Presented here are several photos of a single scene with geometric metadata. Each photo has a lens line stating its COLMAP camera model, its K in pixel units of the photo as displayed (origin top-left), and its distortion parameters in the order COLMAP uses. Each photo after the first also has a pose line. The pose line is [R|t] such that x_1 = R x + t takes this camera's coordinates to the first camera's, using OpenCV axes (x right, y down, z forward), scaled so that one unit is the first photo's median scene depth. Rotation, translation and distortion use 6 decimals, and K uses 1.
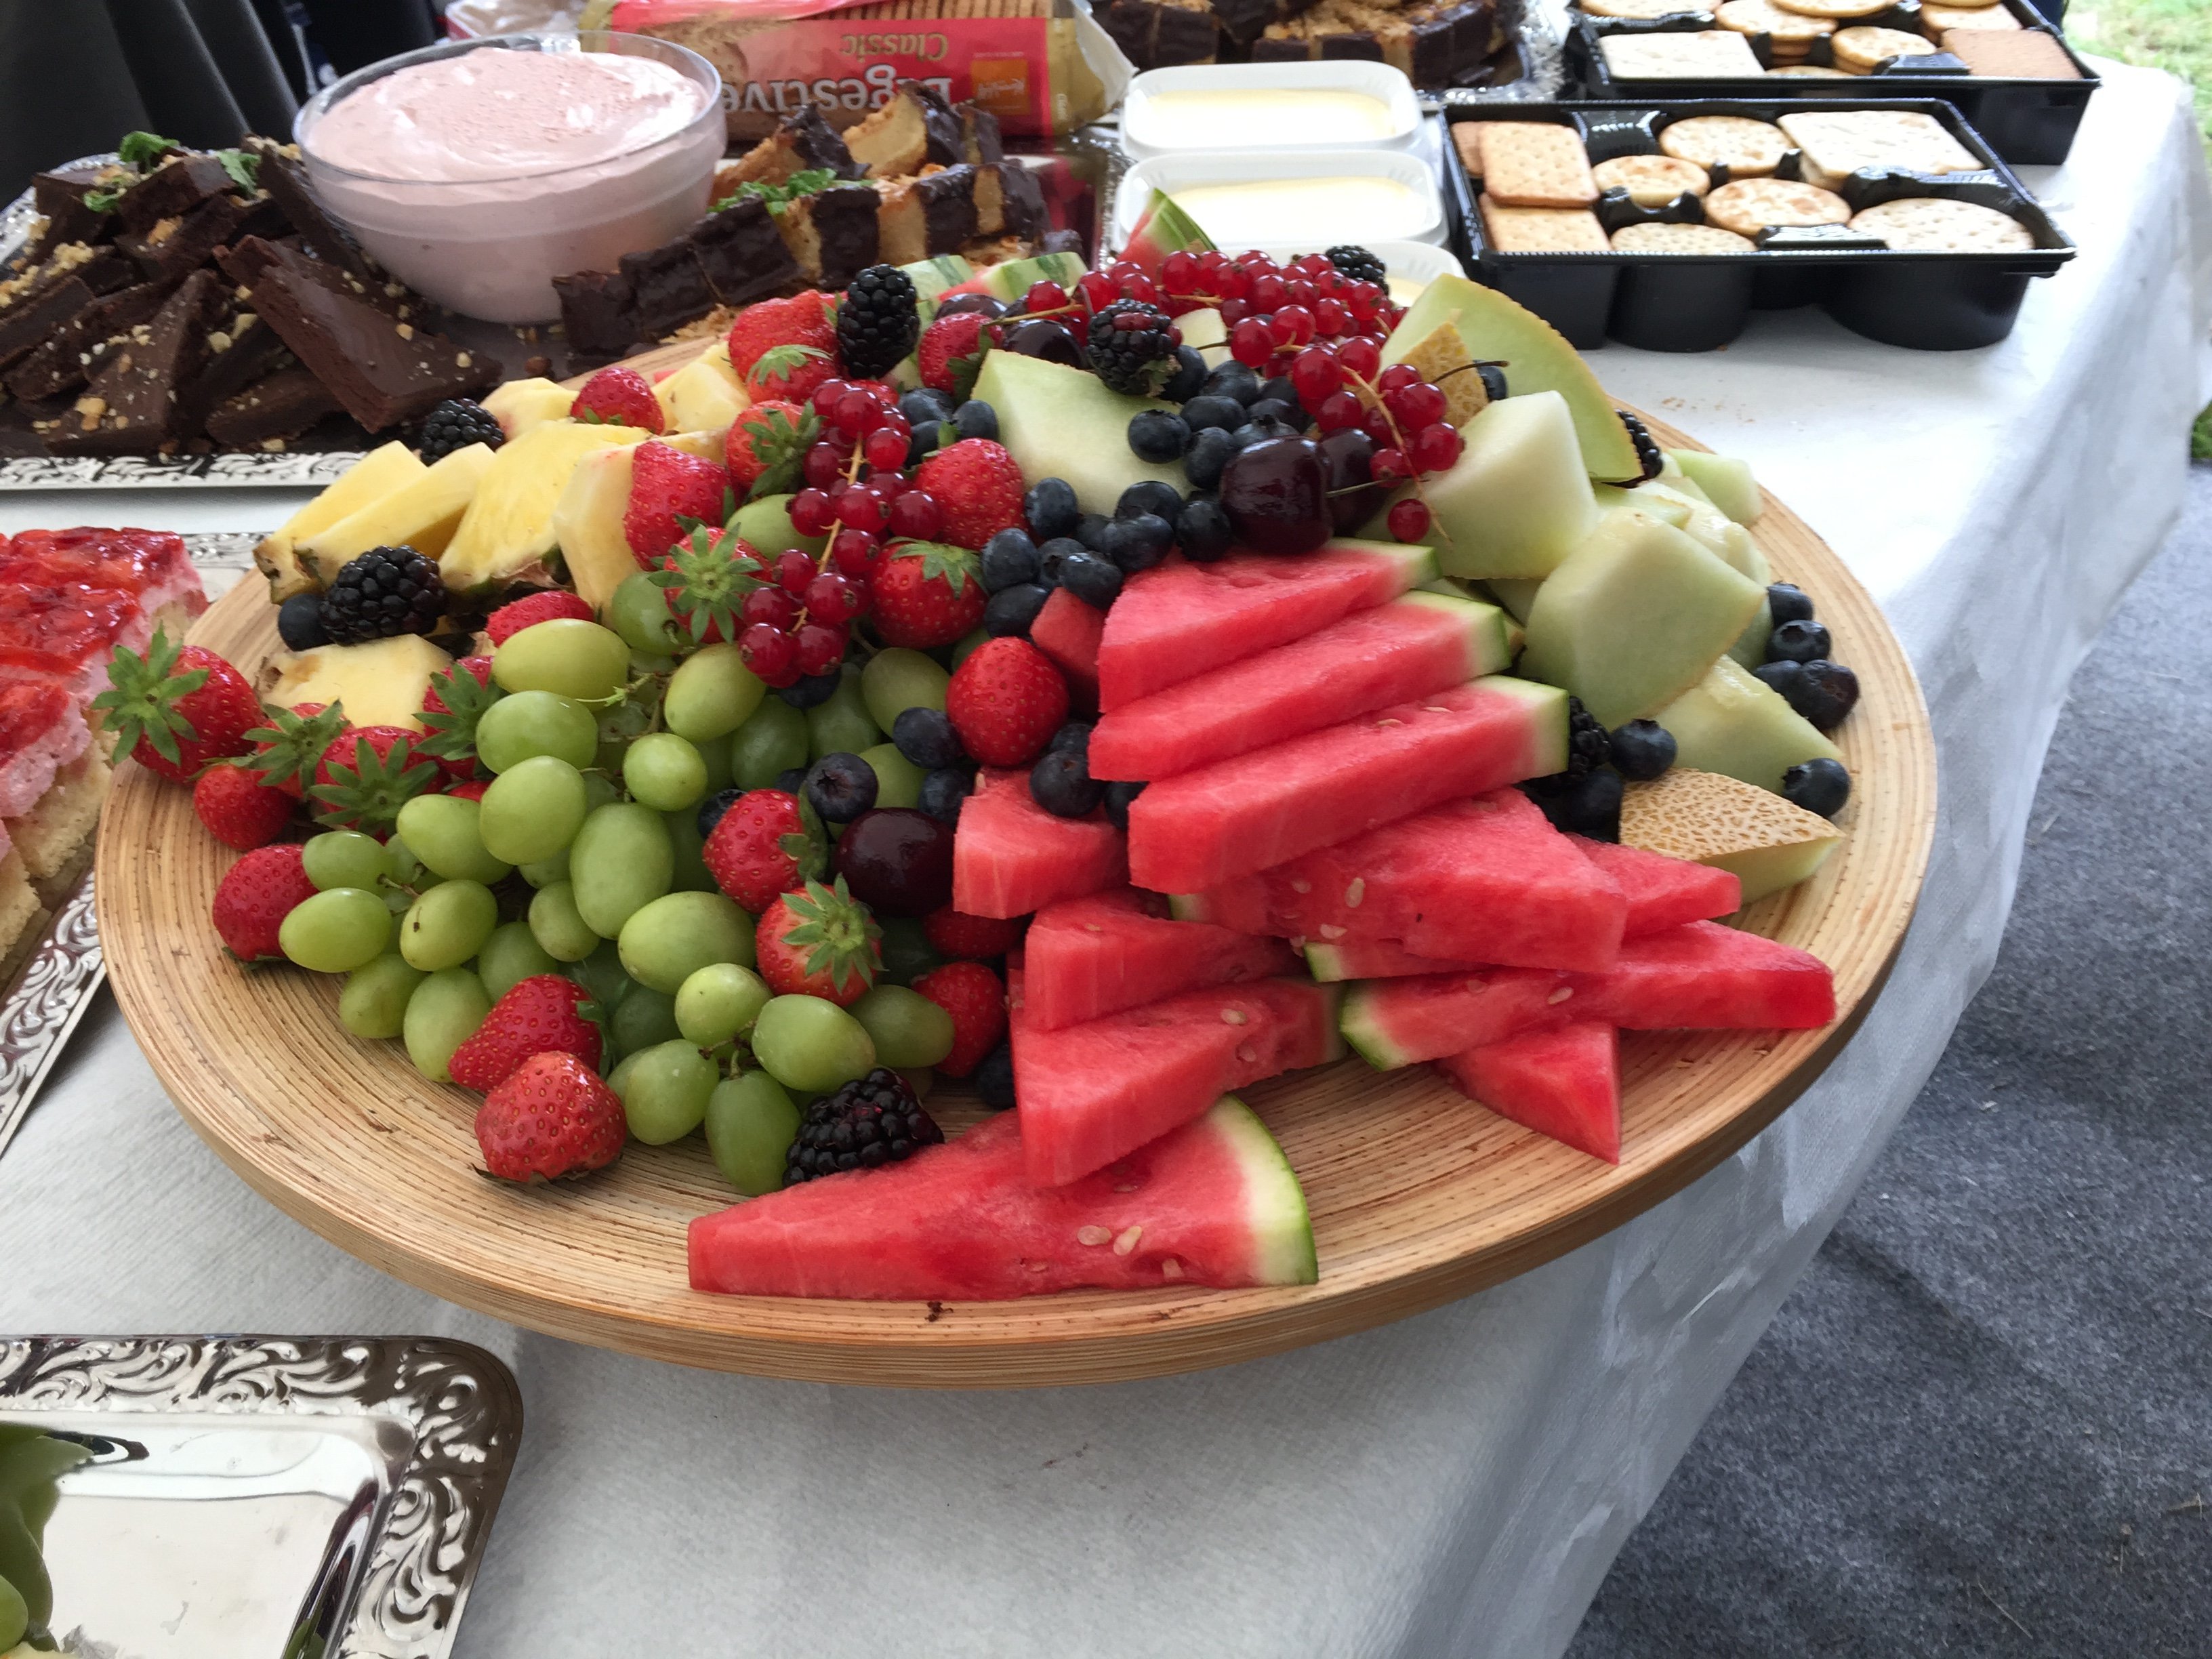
lens RADIAL K [[1943.3, 0, 1106.0], [0, 1943.3, 829.5], [0, 0, 1]] dist [0.069737, -0.101053]
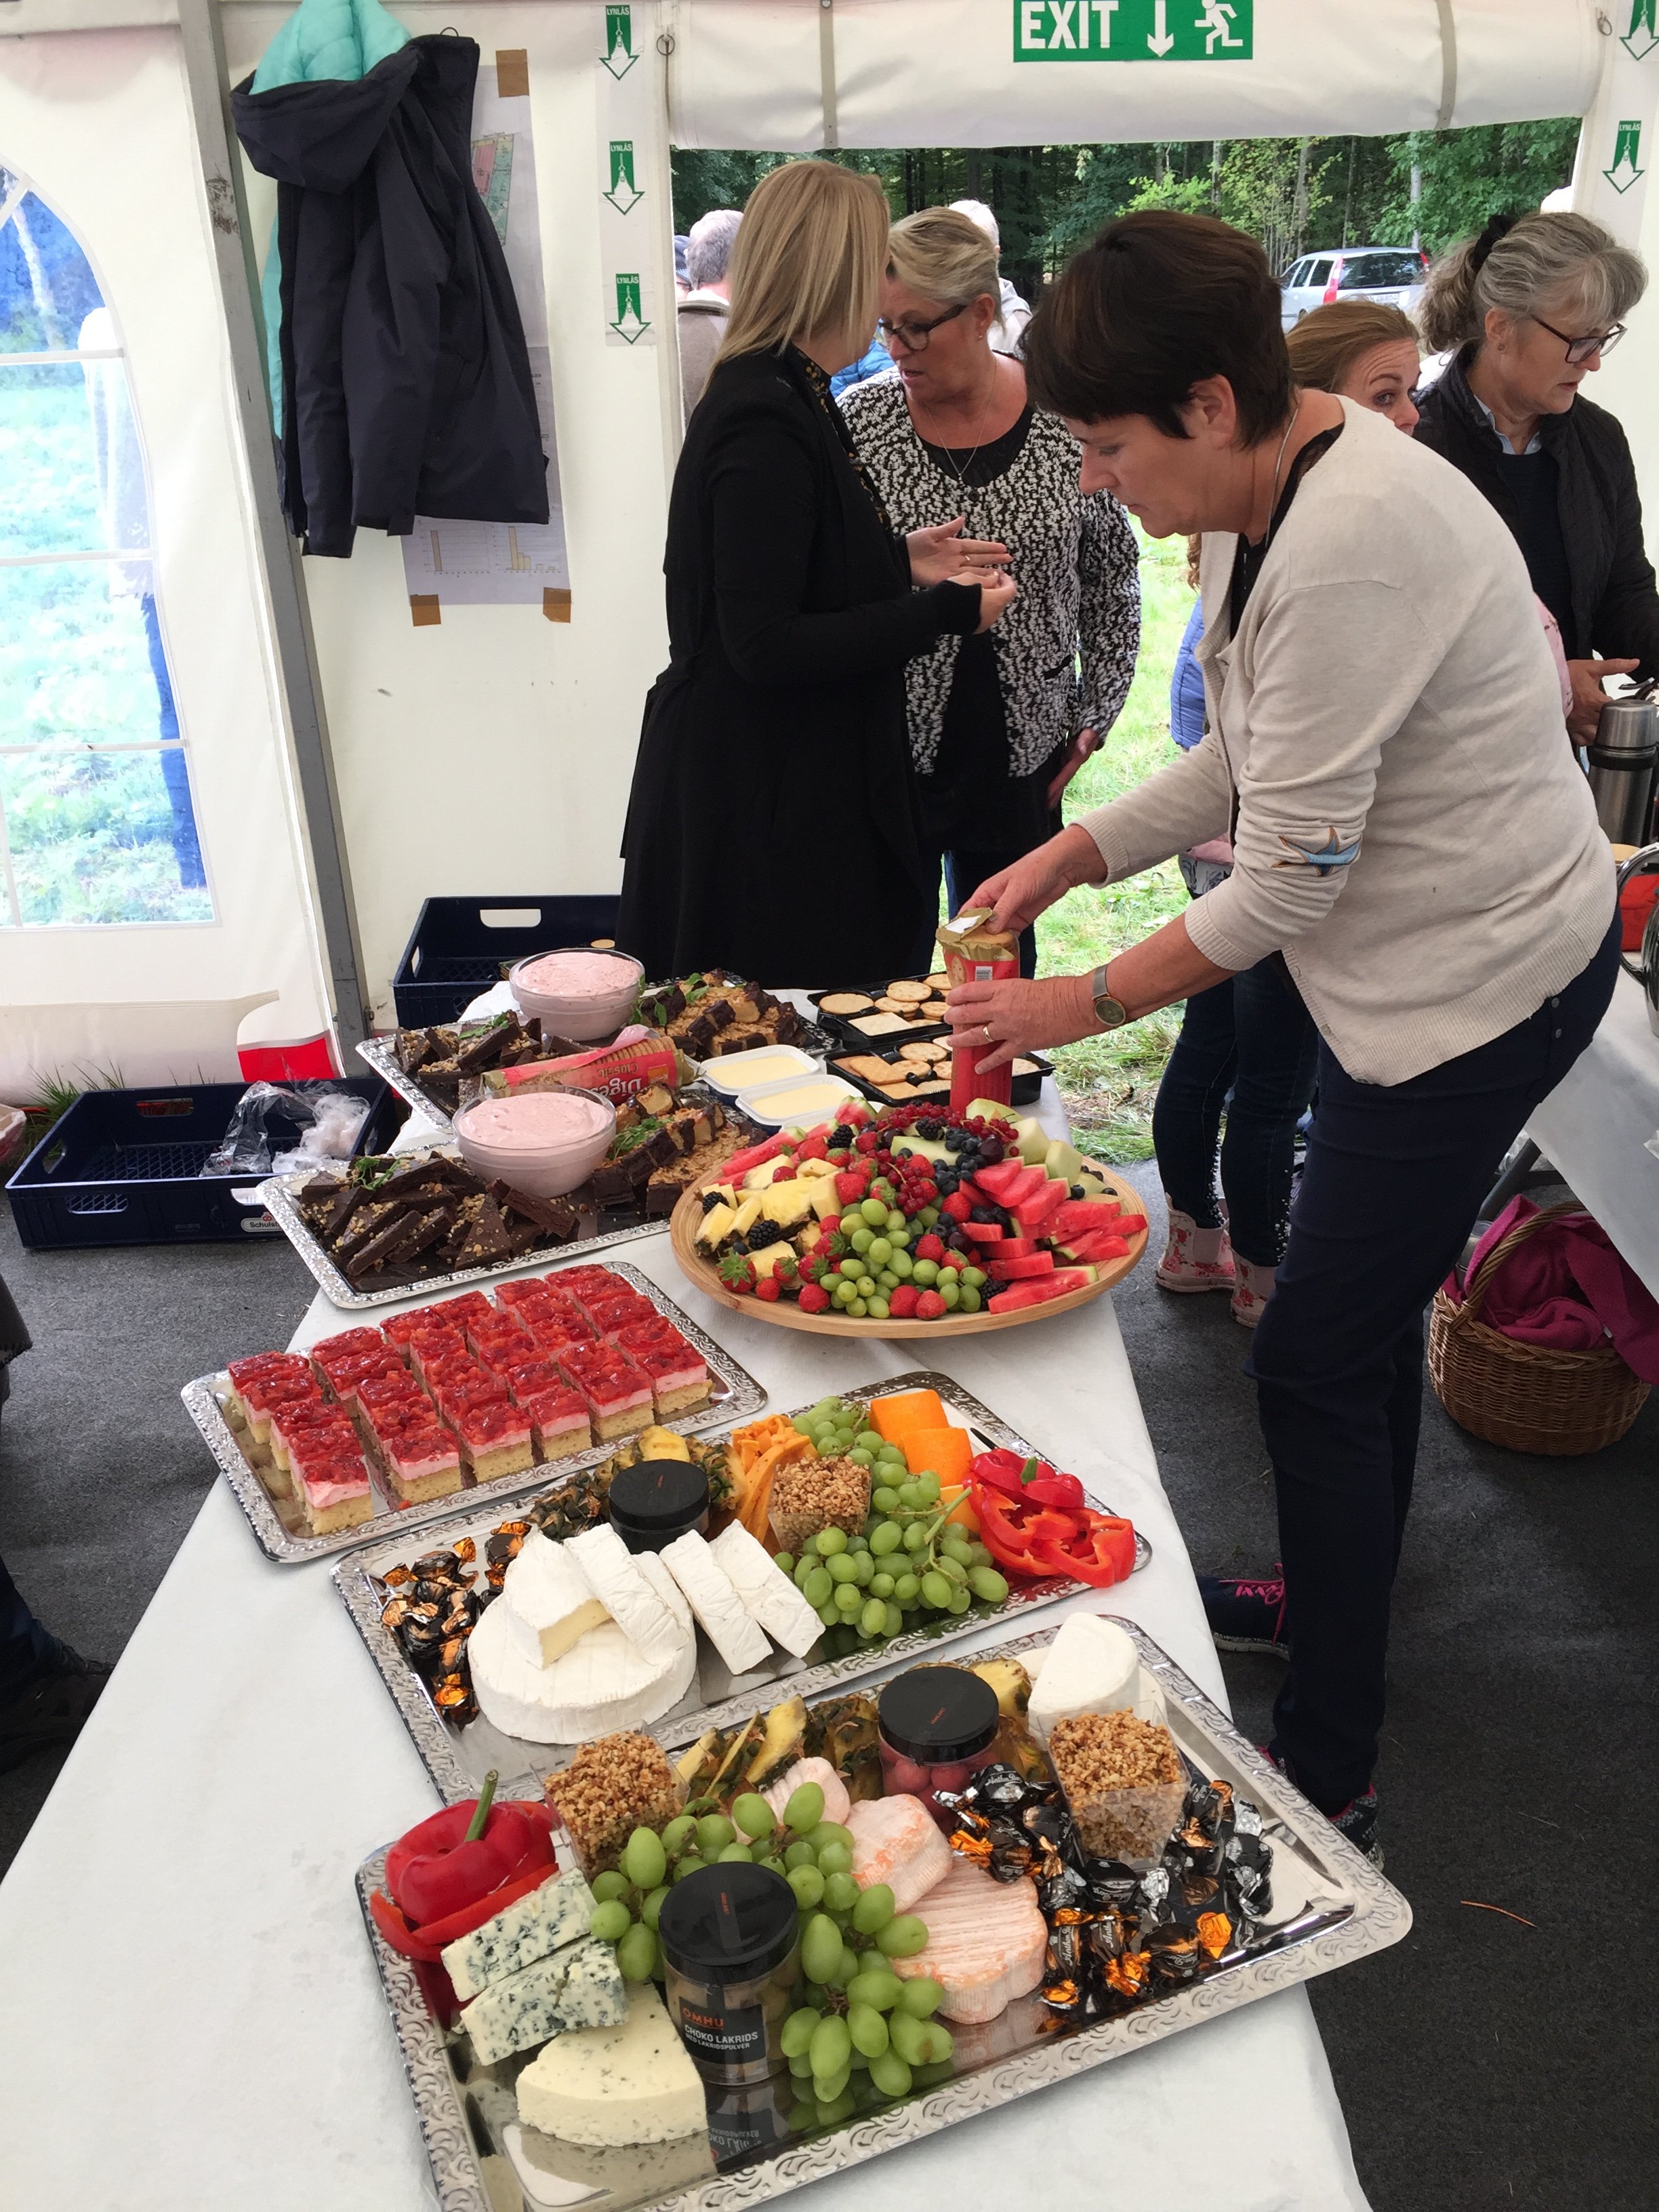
lens RADIAL K [[1943.3, 0, 863.7], [0, 1943.3, 1108.0], [0, 0, 1]] dist [0.069737, -0.101053]
pose [[0.849151, -0.178637, 0.497023, -1.304433], [0.317496, 0.924695, -0.210086, 0.315697], [-0.422065, 0.336197, 0.841922, -1.439251]]
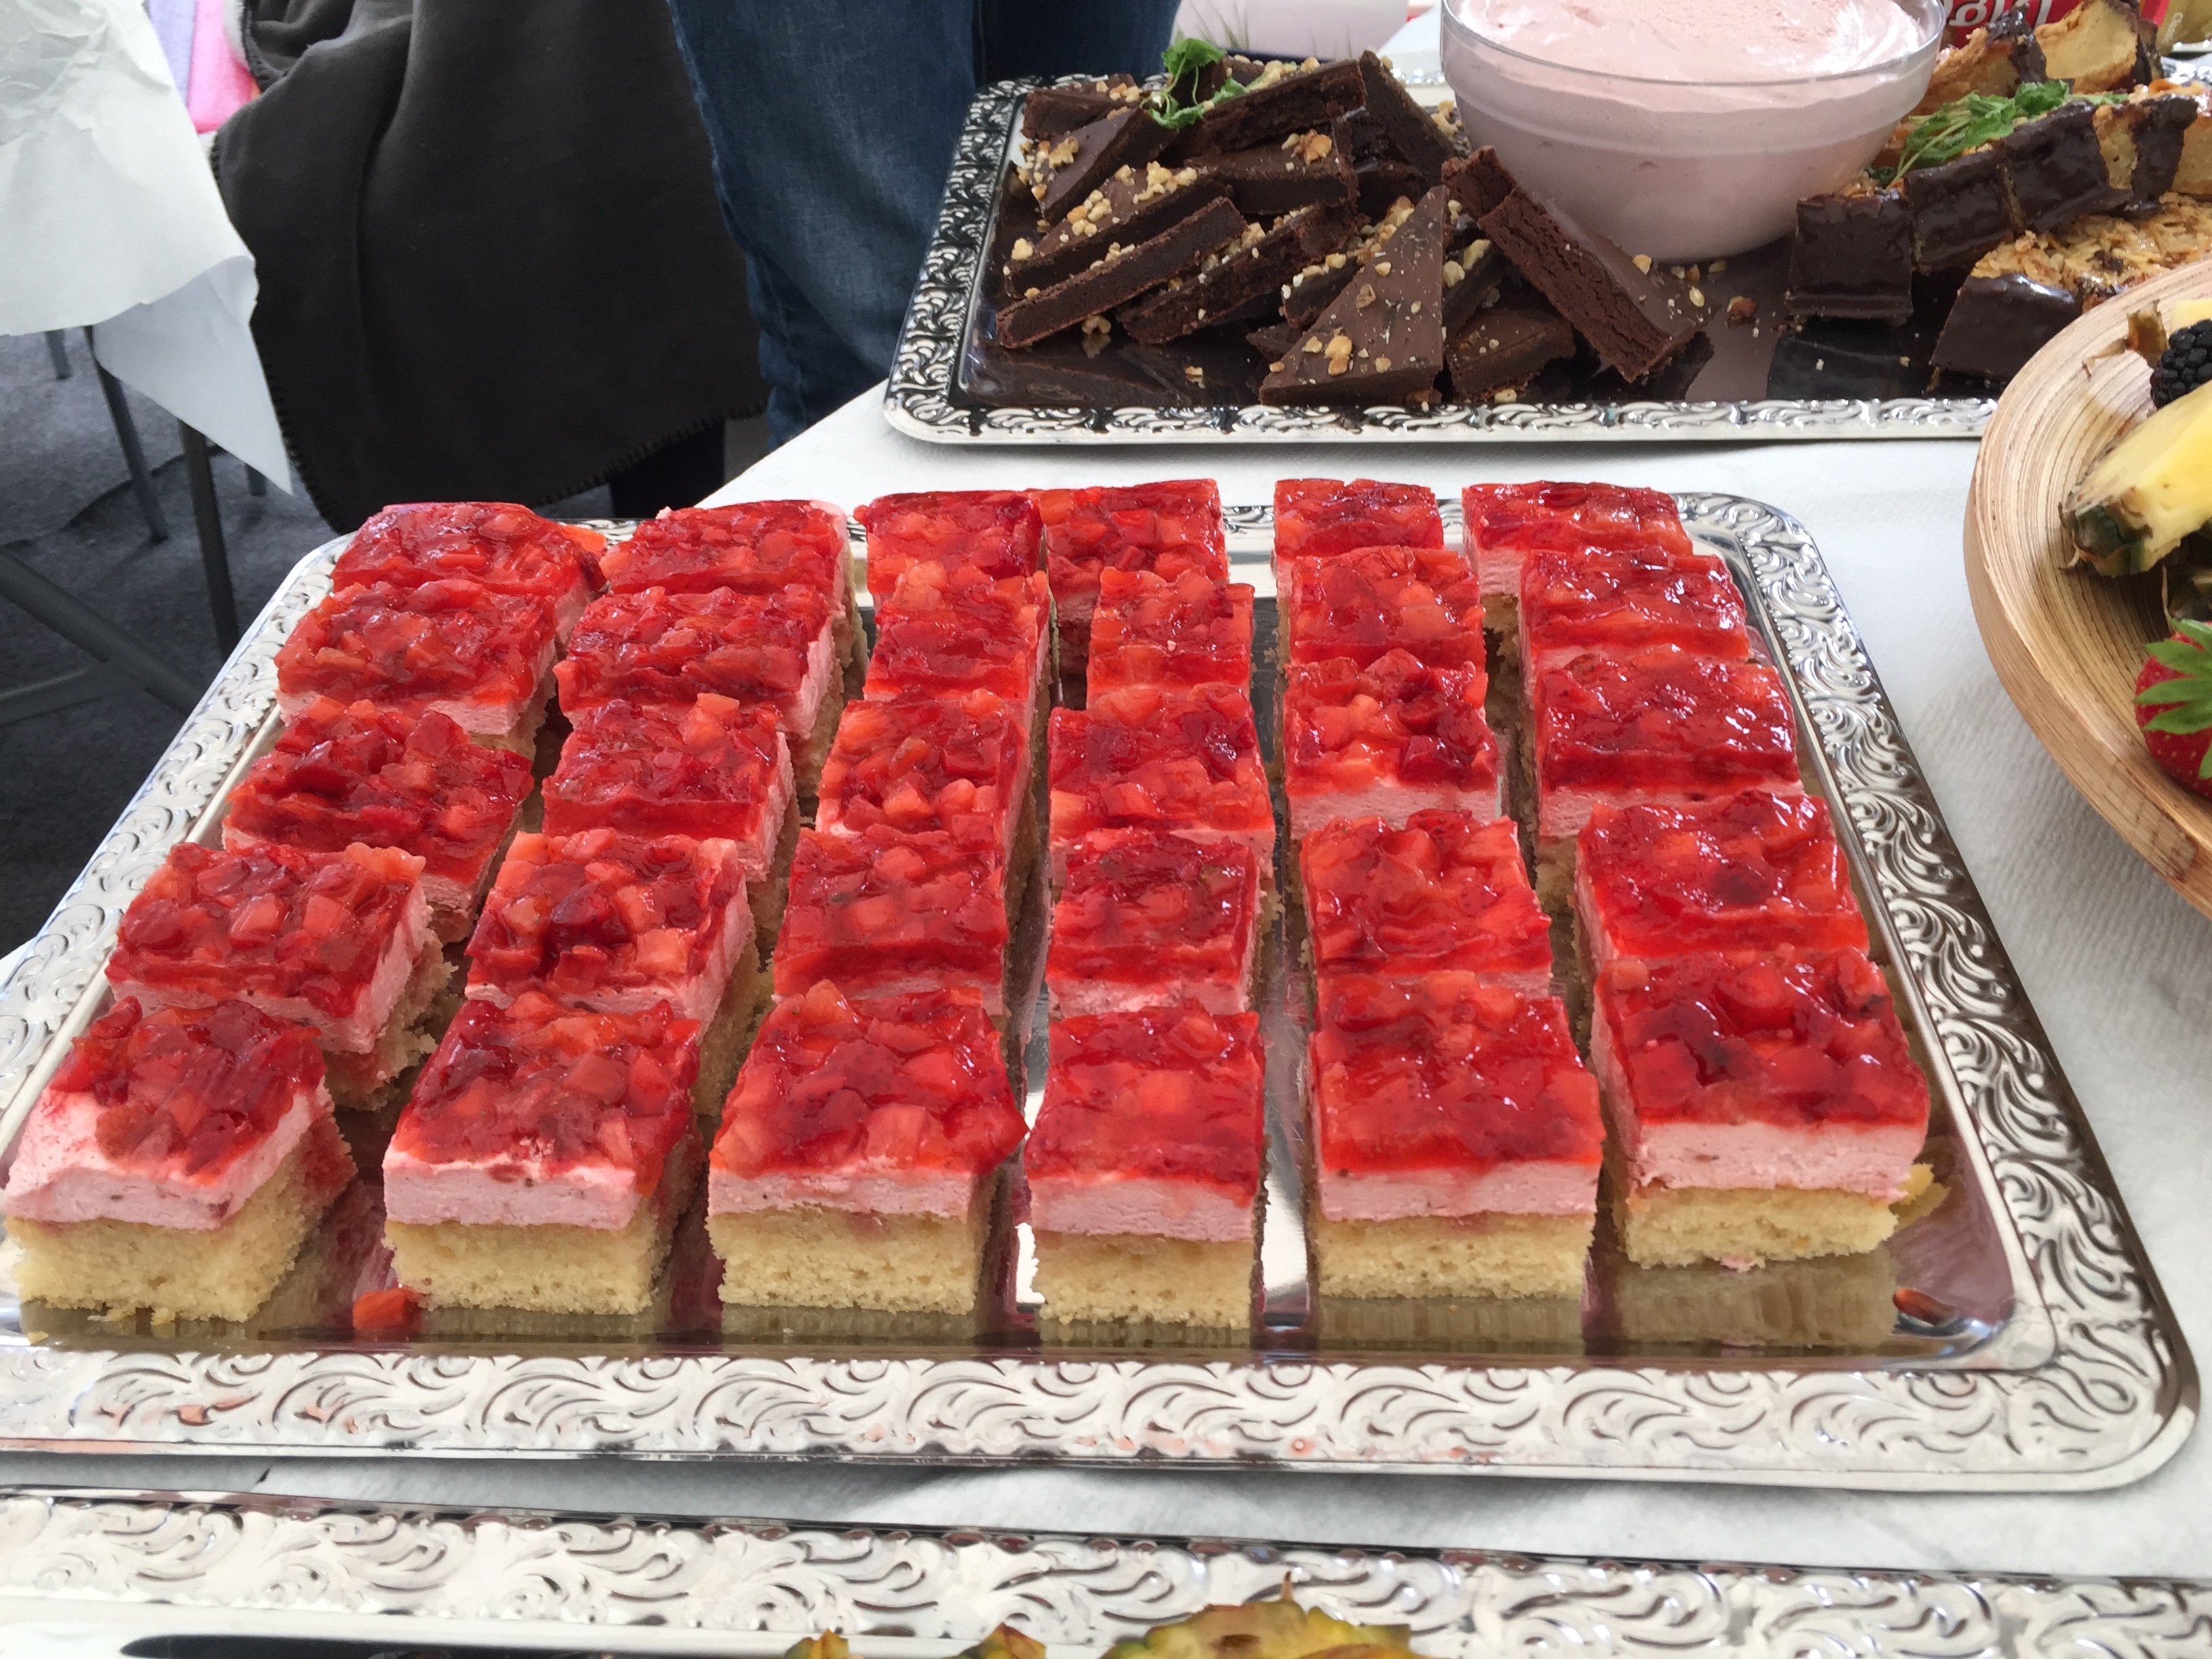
lens RADIAL K [[1943.3, 0, 1106.0], [0, 1943.3, 829.5], [0, 0, 1]] dist [0.069737, -0.101053]
pose [[0.999768, 0.017614, -0.012392, -0.585059], [-0.017690, 0.999825, -0.006038, -0.002023], [0.012283, 0.006256, 0.999905, 0.162507]]
